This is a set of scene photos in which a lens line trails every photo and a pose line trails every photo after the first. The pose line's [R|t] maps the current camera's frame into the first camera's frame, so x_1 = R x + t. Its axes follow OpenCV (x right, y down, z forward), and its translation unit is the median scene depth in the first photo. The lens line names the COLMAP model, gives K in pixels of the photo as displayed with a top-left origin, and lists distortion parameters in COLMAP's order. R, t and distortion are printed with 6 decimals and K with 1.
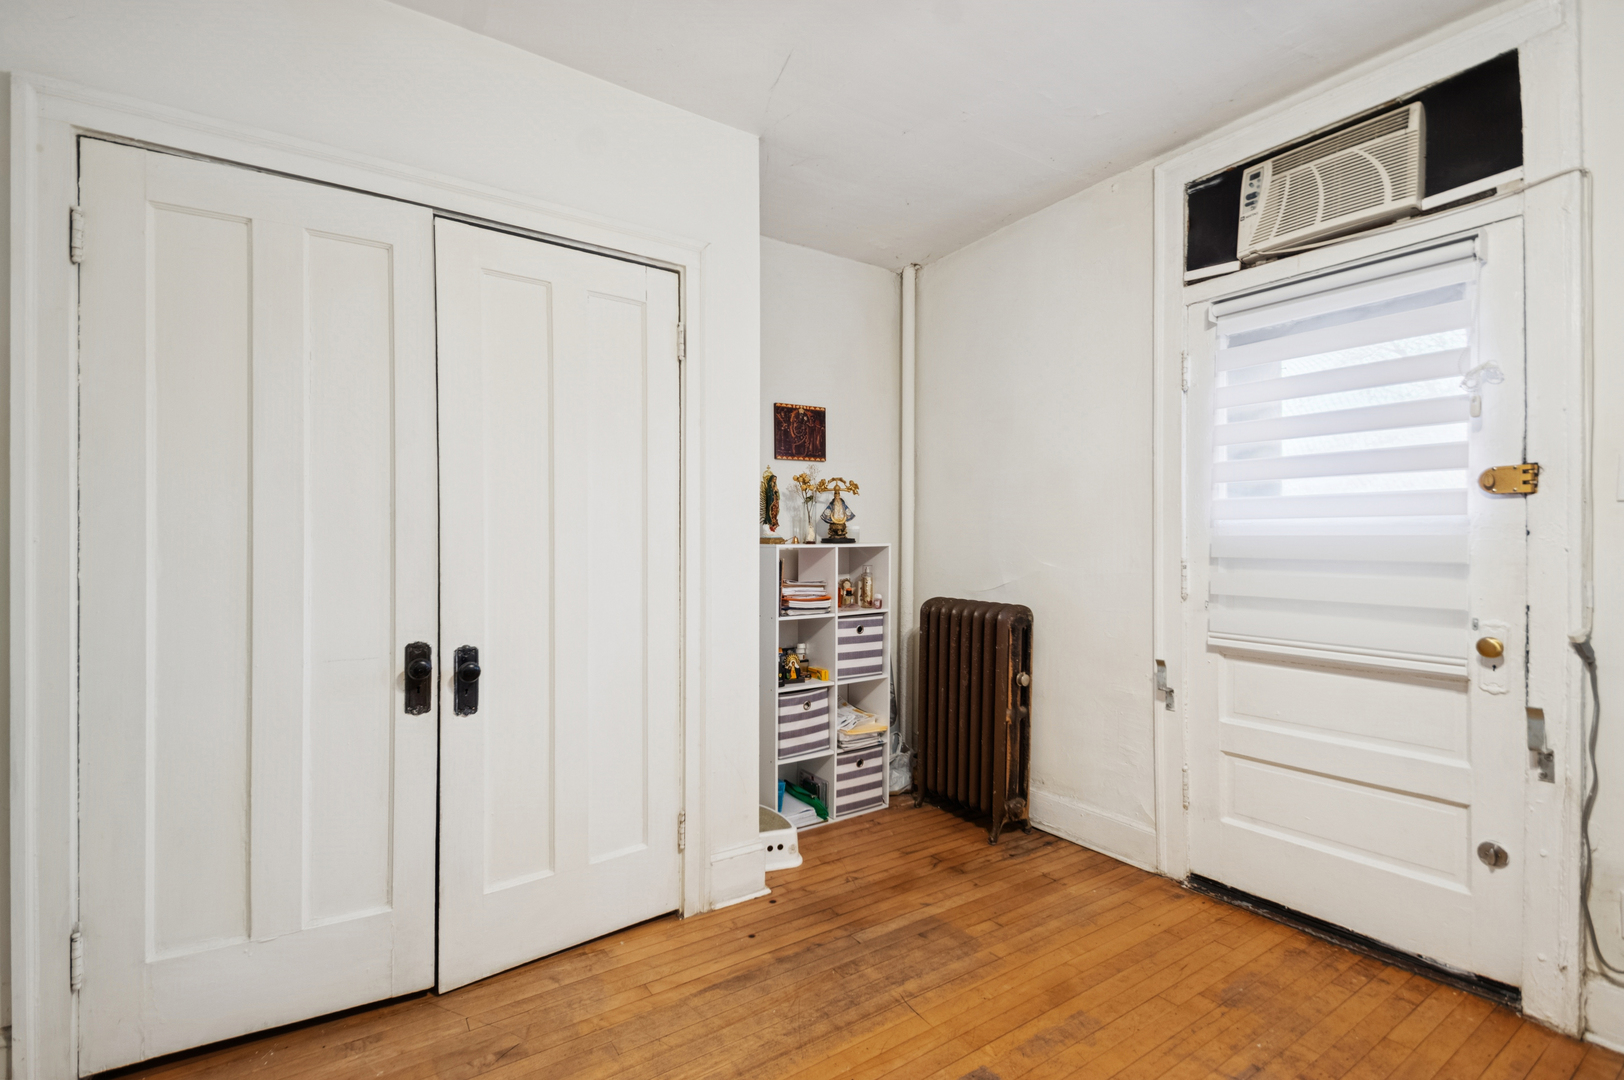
lens RADIAL K [[739.3, 0, 812.0], [0, 739.3, 540.0], [0, 0, 1]] dist [0.001051, -0.000217]
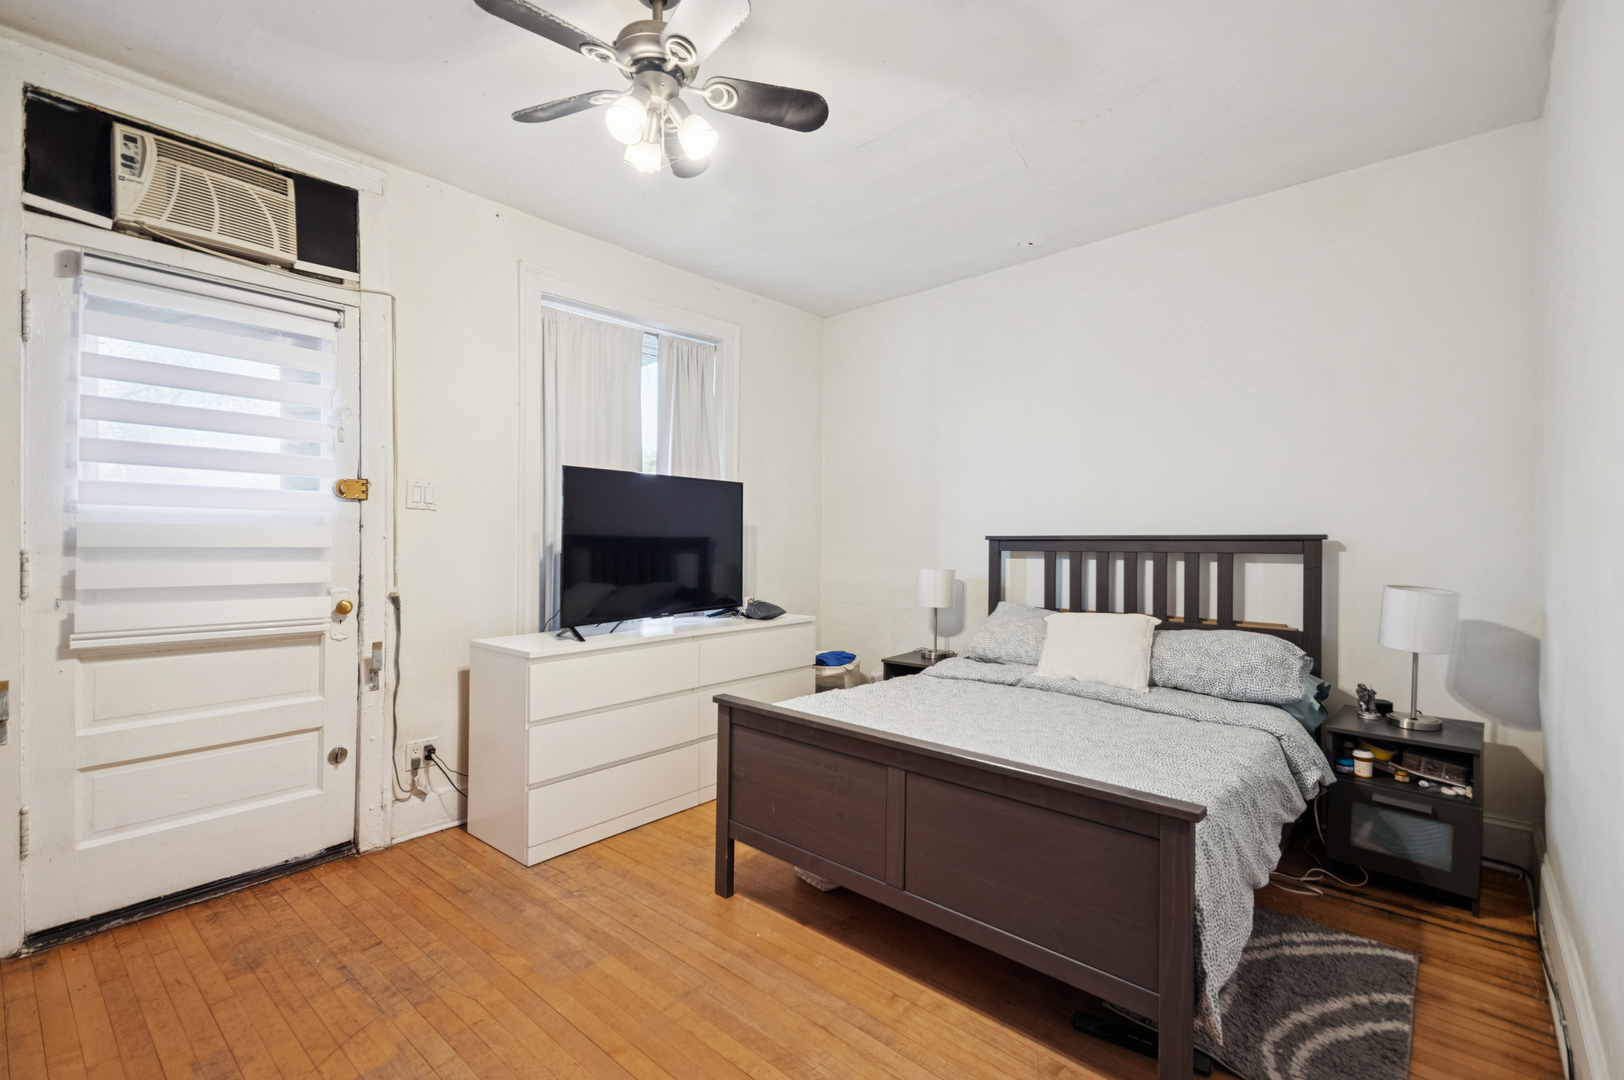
lens RADIAL K [[739.3, 0, 812.0], [0, 739.3, 540.0], [0, 0, 1]] dist [0.001051, -0.000217]
pose [[-0.275877, -0.006297, 0.961172, -0.628976], [-0.010939, 0.999934, 0.003411, 0.002734], [-0.961131, -0.009573, -0.275928, 0.494984]]
